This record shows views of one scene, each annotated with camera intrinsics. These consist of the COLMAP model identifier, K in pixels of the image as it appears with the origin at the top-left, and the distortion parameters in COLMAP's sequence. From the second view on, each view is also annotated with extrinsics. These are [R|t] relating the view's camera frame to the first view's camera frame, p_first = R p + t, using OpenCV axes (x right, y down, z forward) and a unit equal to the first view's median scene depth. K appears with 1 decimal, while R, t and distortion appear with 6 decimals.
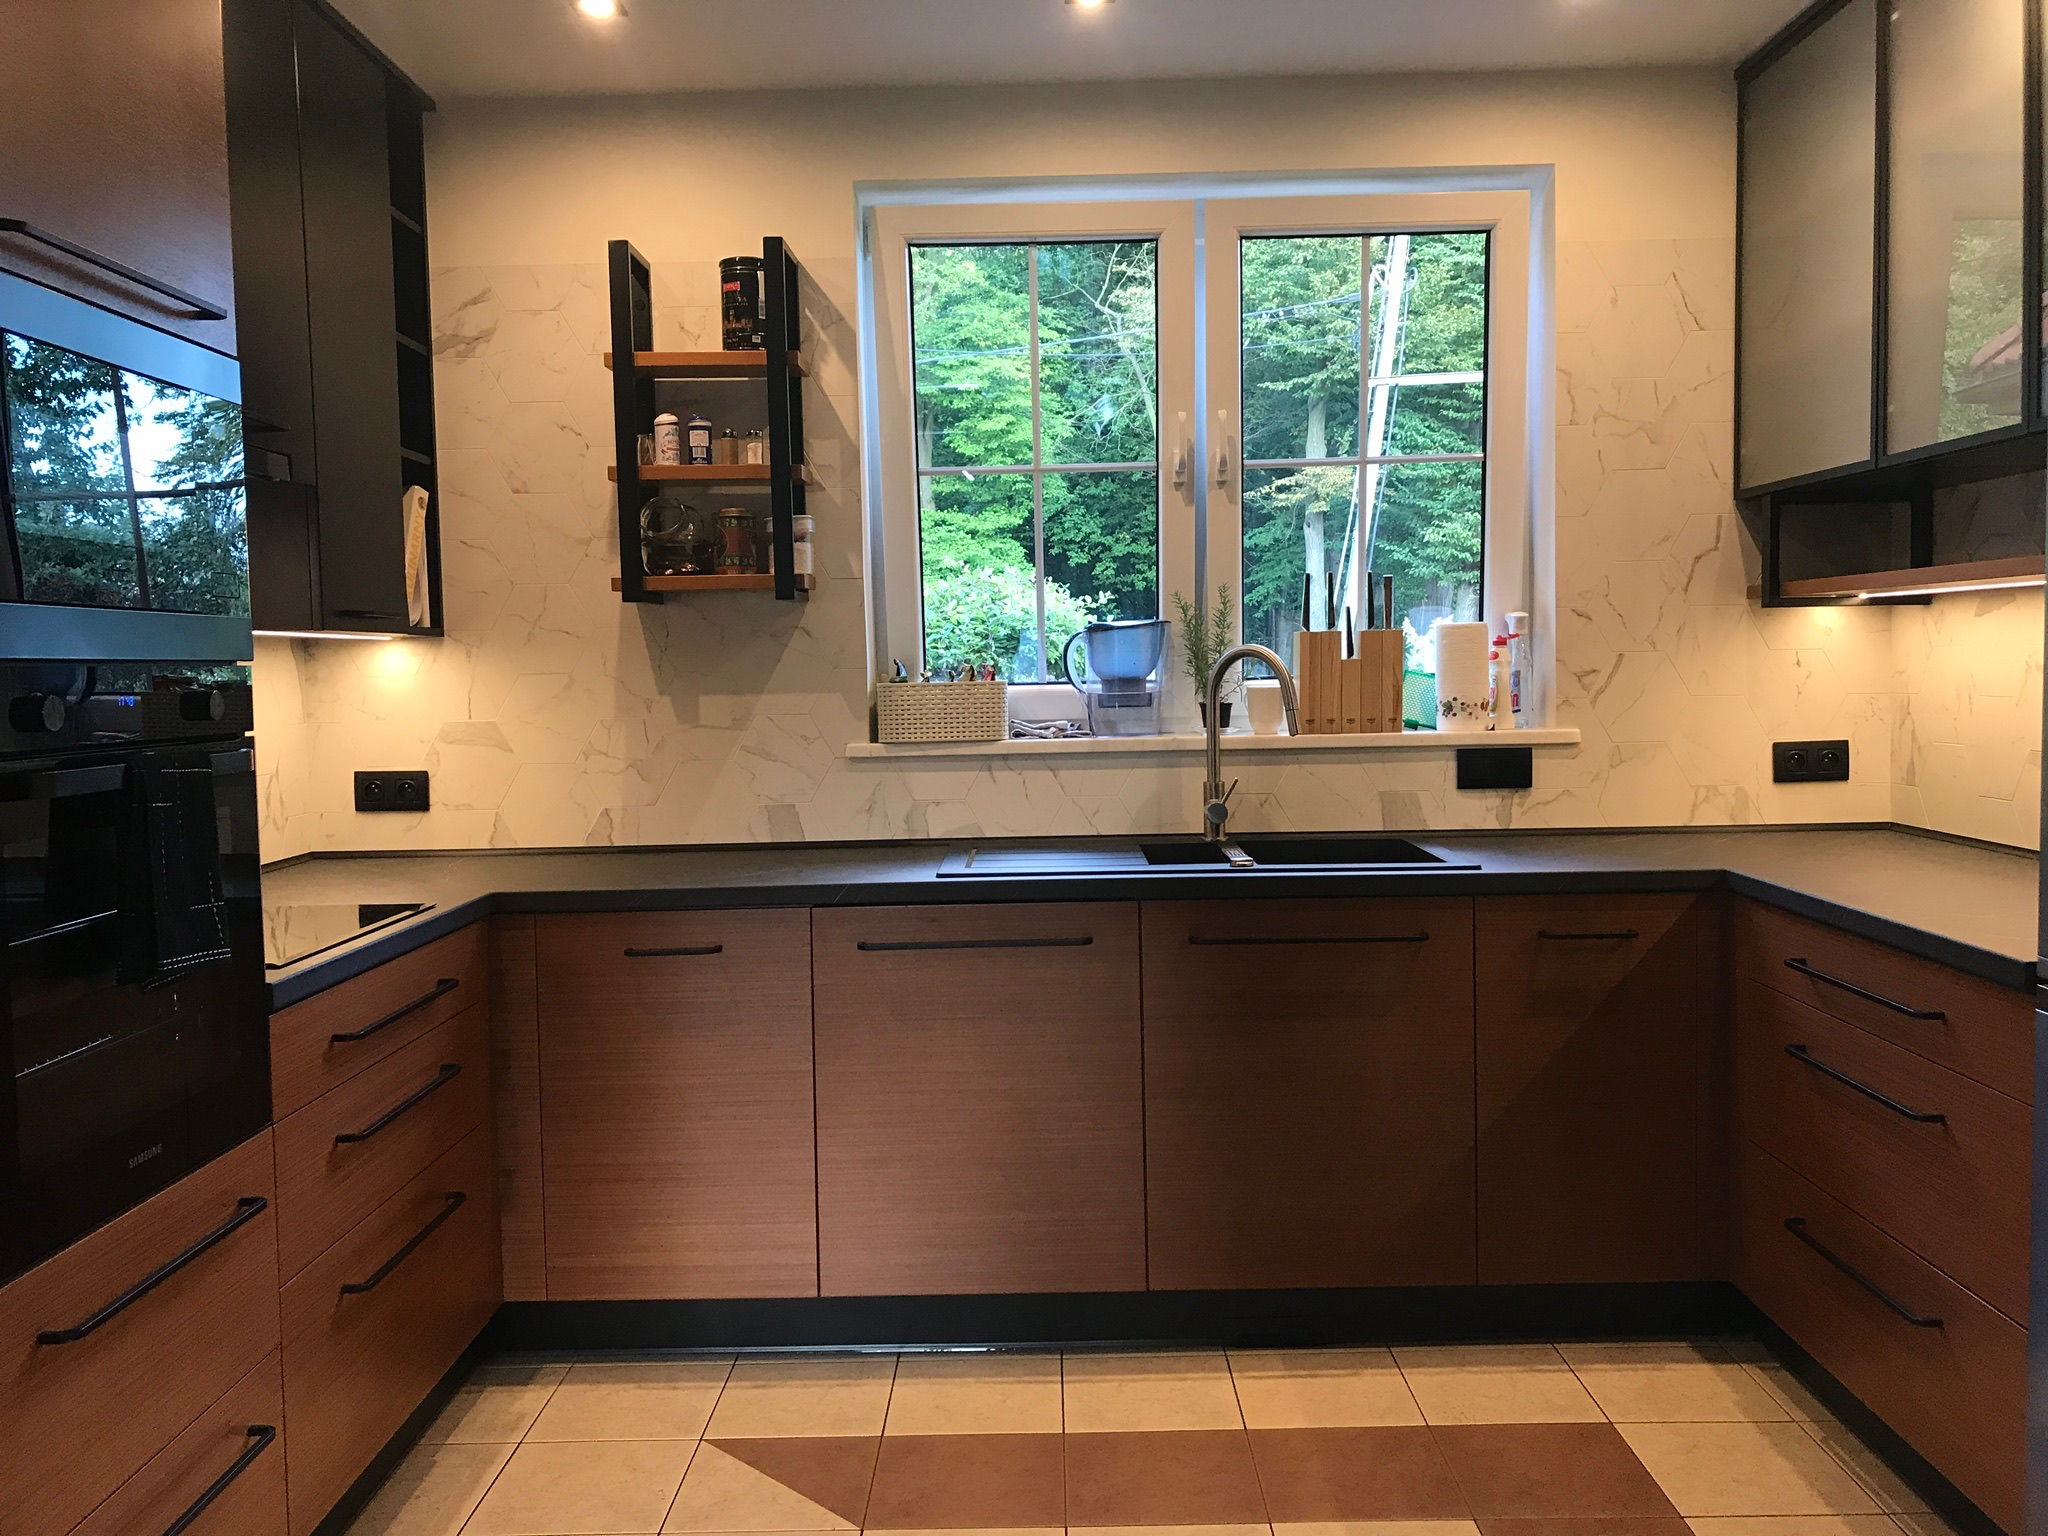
lens RADIAL K [[1667.2, 0, 1023.4], [0, 1667.2, 749.4], [0, 0, 1]] dist [0.045041, -0.069653]
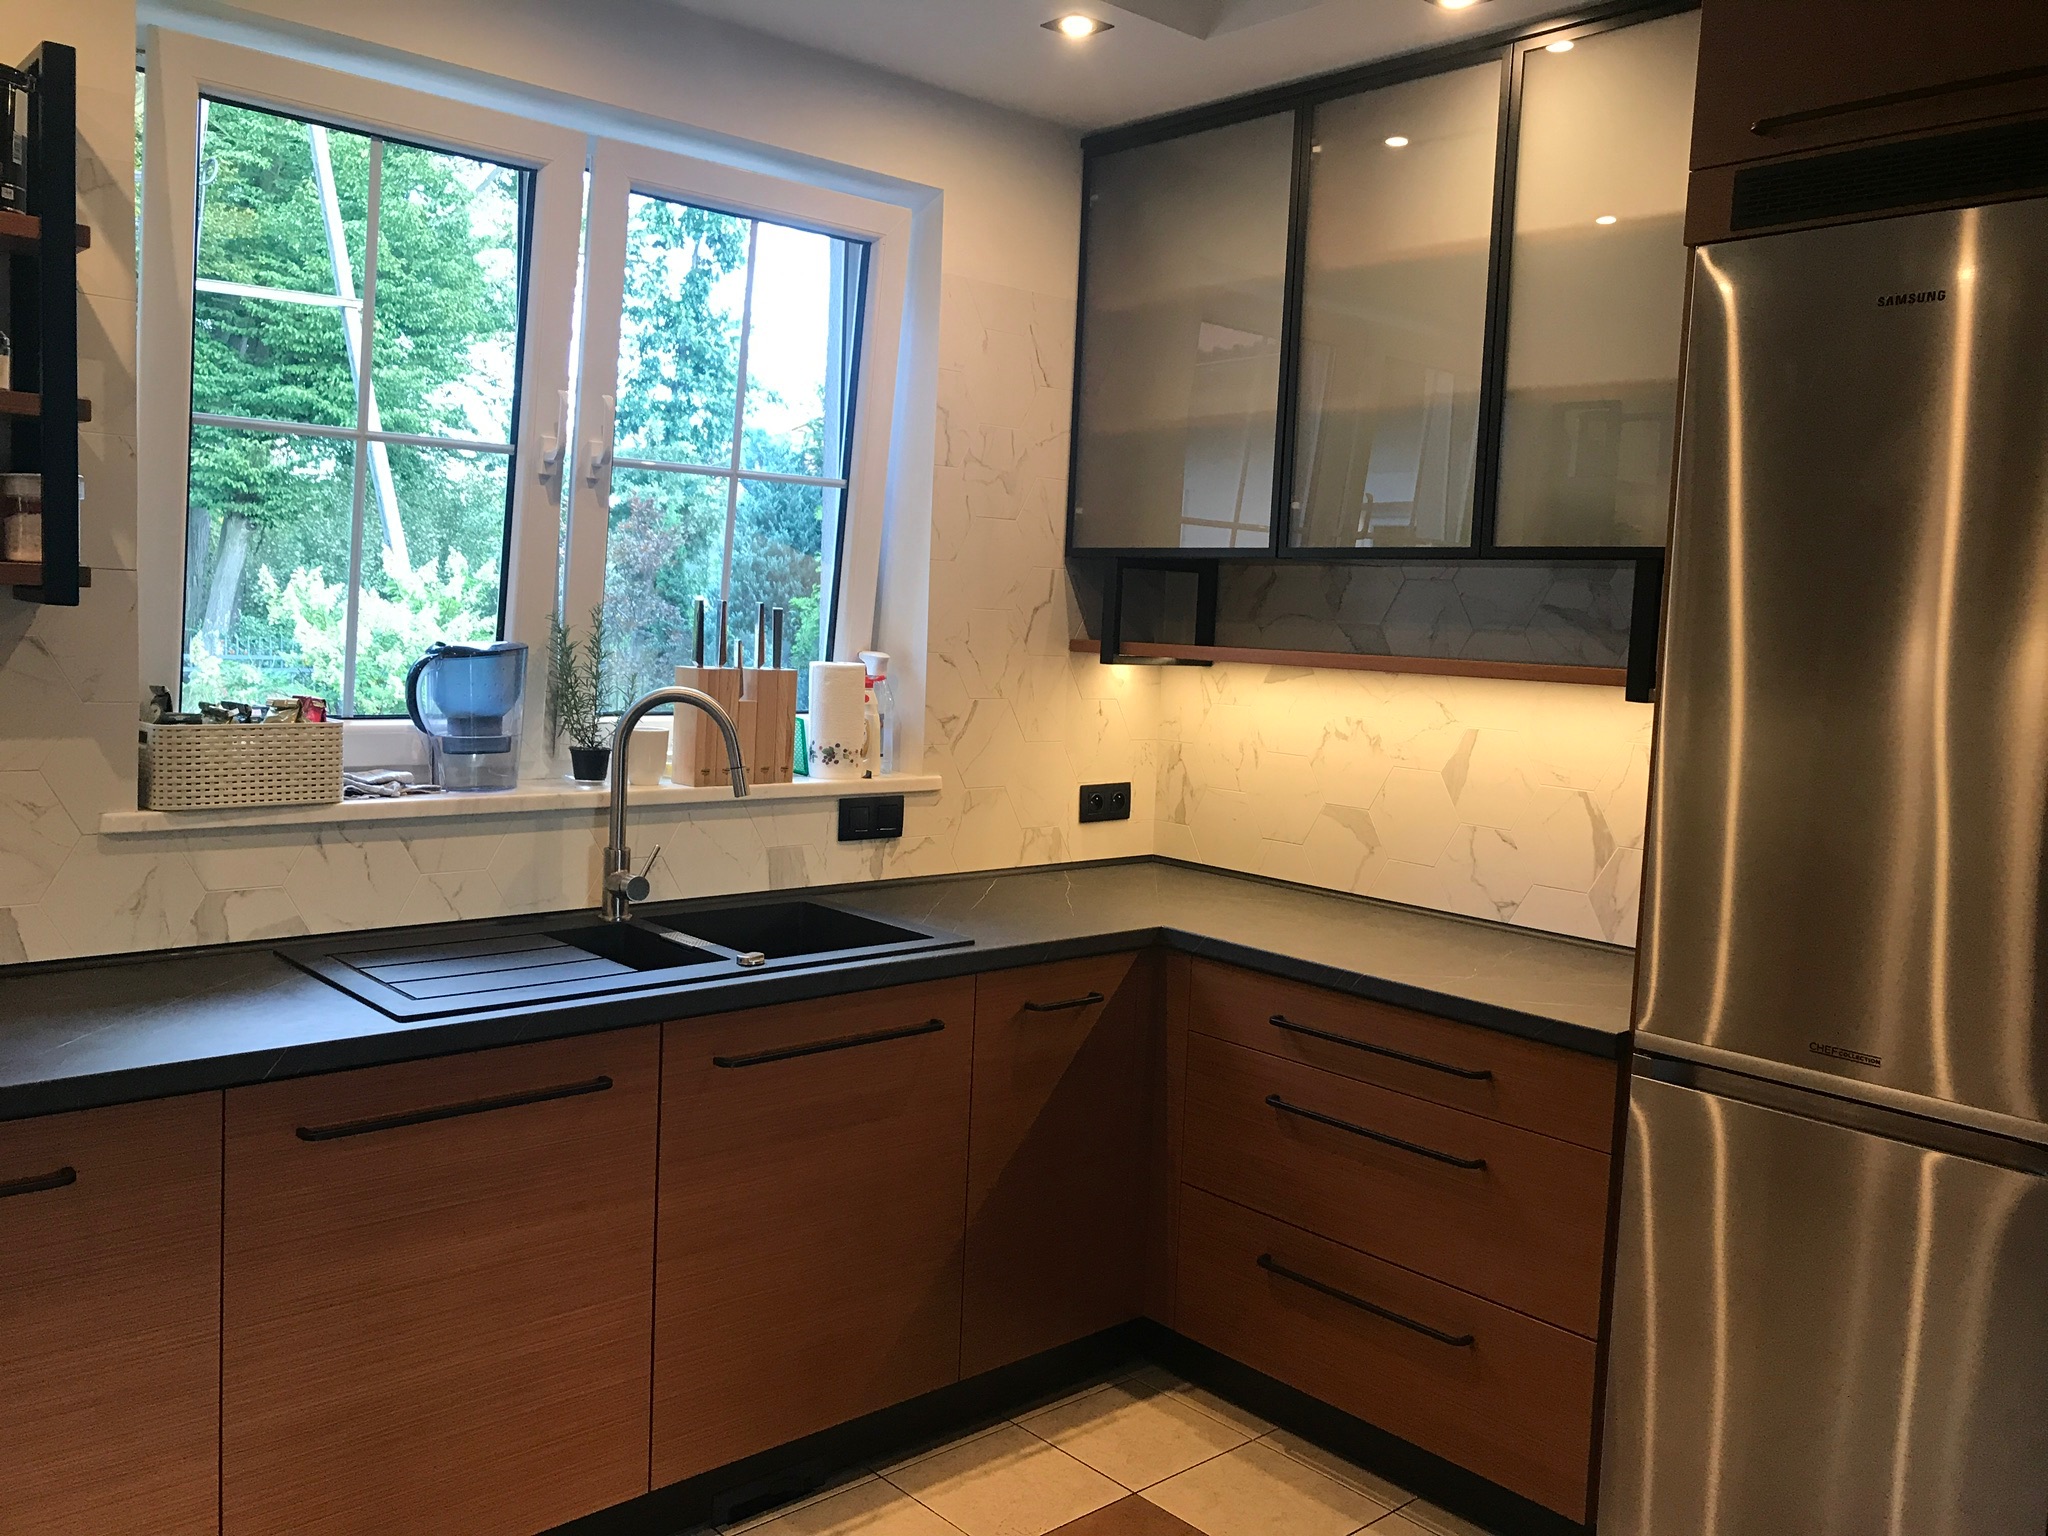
lens RADIAL K [[1667.2, 0, 1025.9], [0, 1667.2, 743.7], [0, 0, 1]] dist [0.045041, -0.069653]
pose [[0.733342, -0.002514, 0.679856, -0.297949], [-0.021021, 0.999431, 0.026371, -0.058024], [-0.679535, -0.033630, 0.732872, 0.249916]]
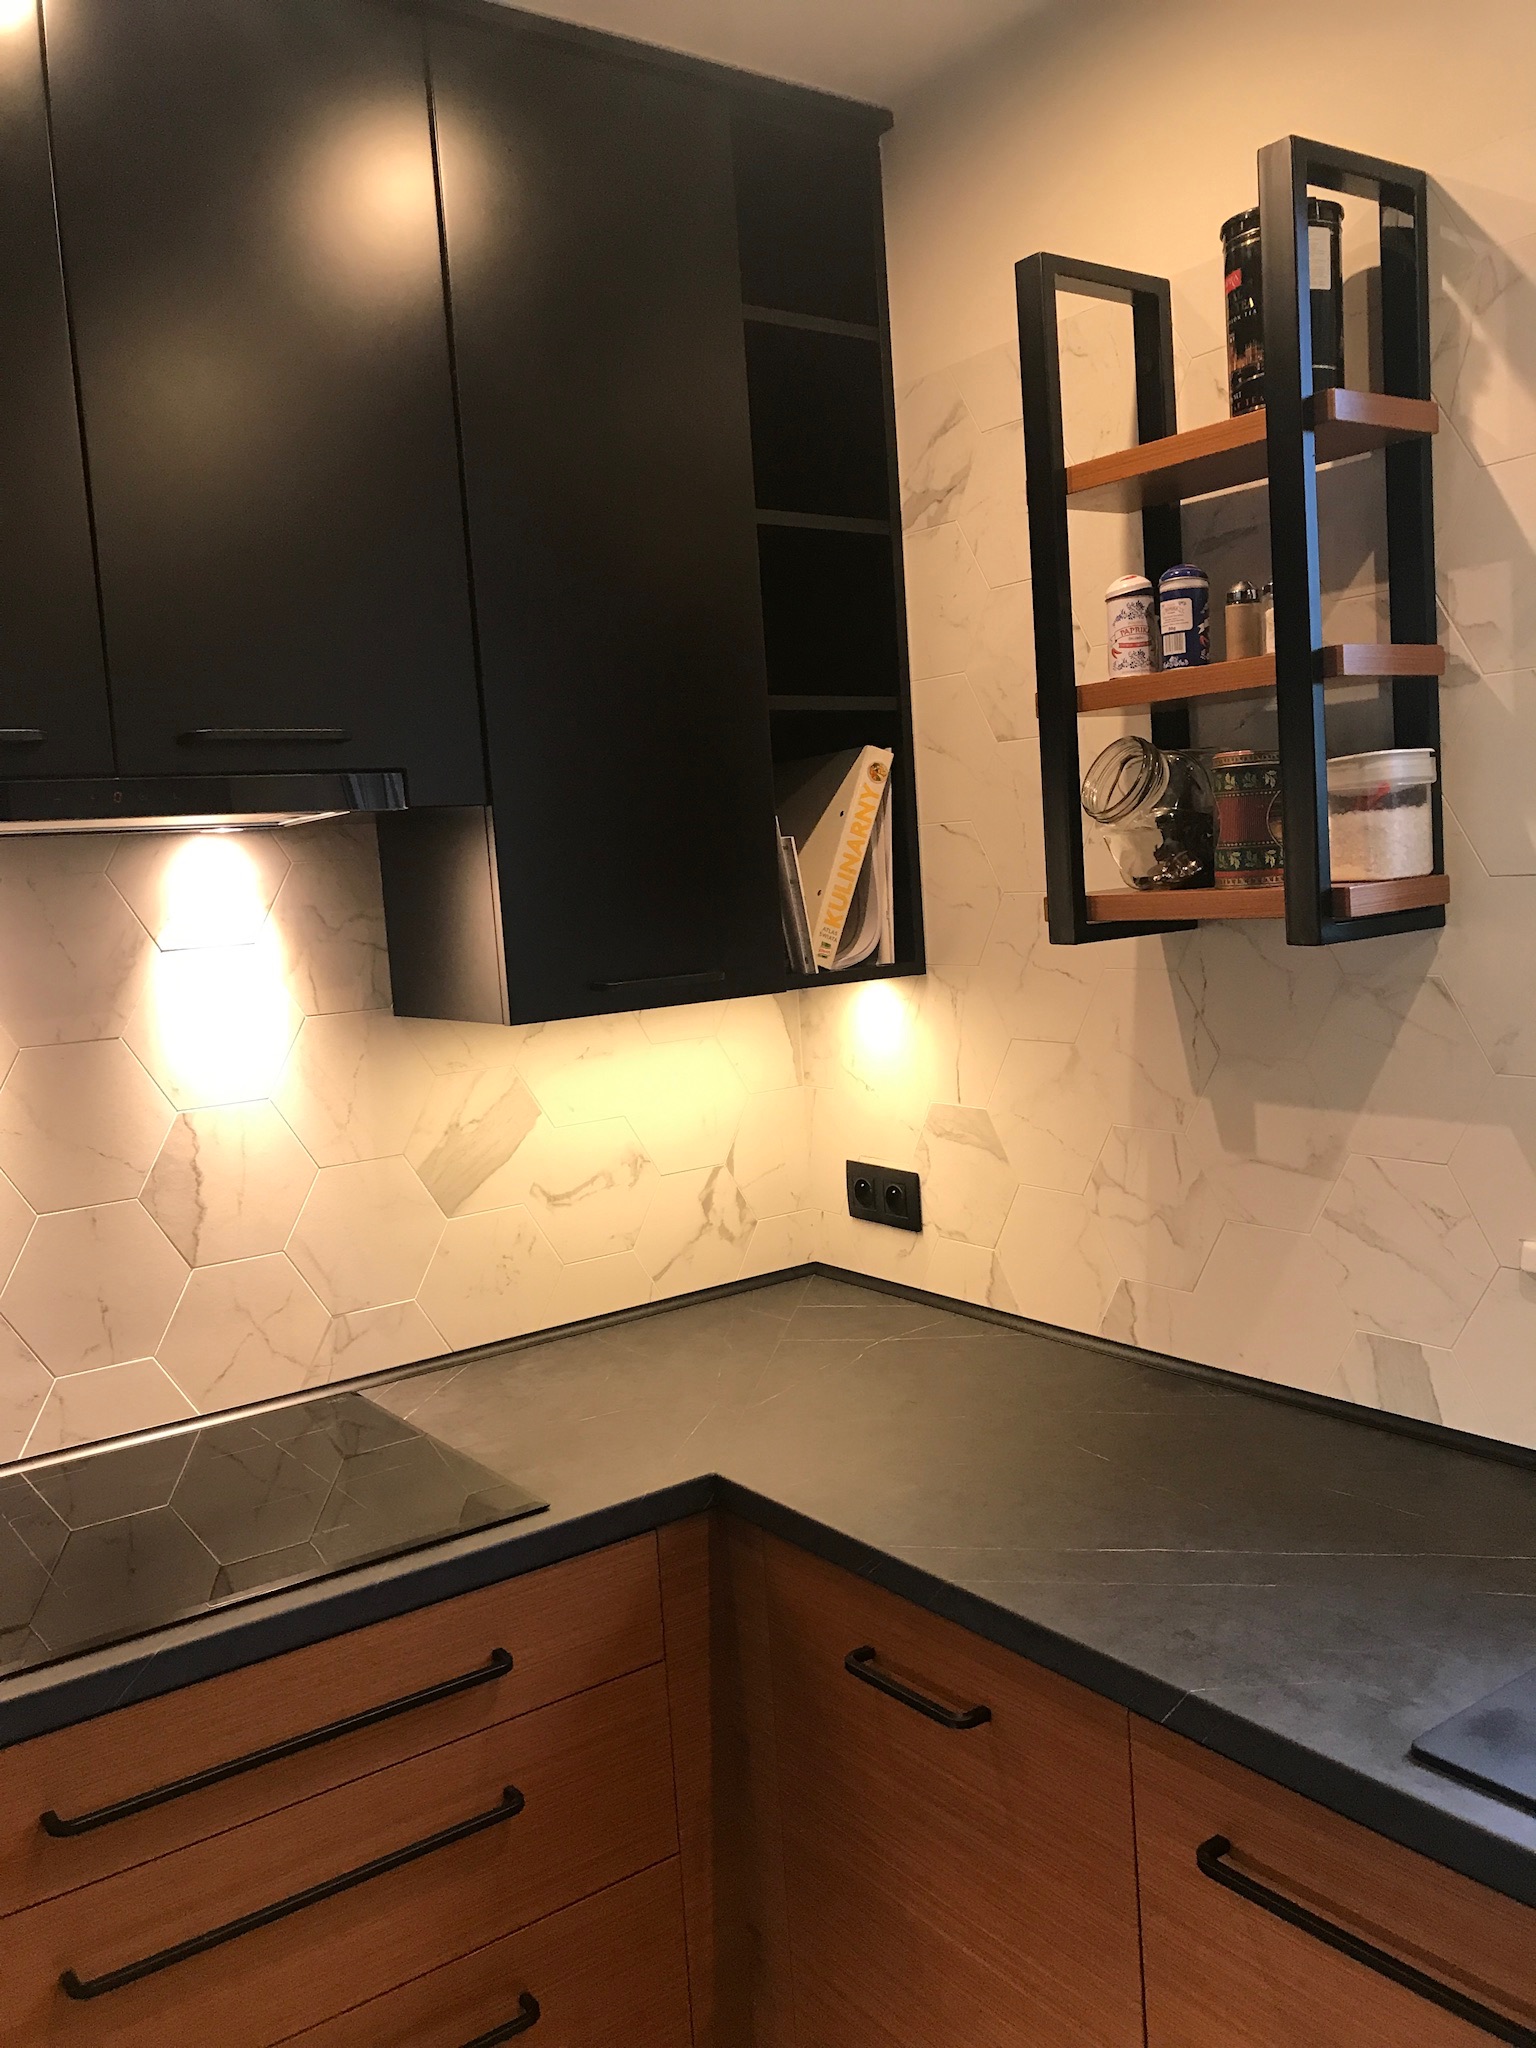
lens RADIAL K [[1667.2, 0, 783.6], [0, 1667.2, 1012.9], [0, 0, 1]] dist [0.045041, -0.069653]
pose [[0.604139, 0.055700, -0.794930, 0.132665], [0.009525, 0.996978, 0.077097, -0.103083], [0.796822, -0.054149, 0.601783, 0.575793]]
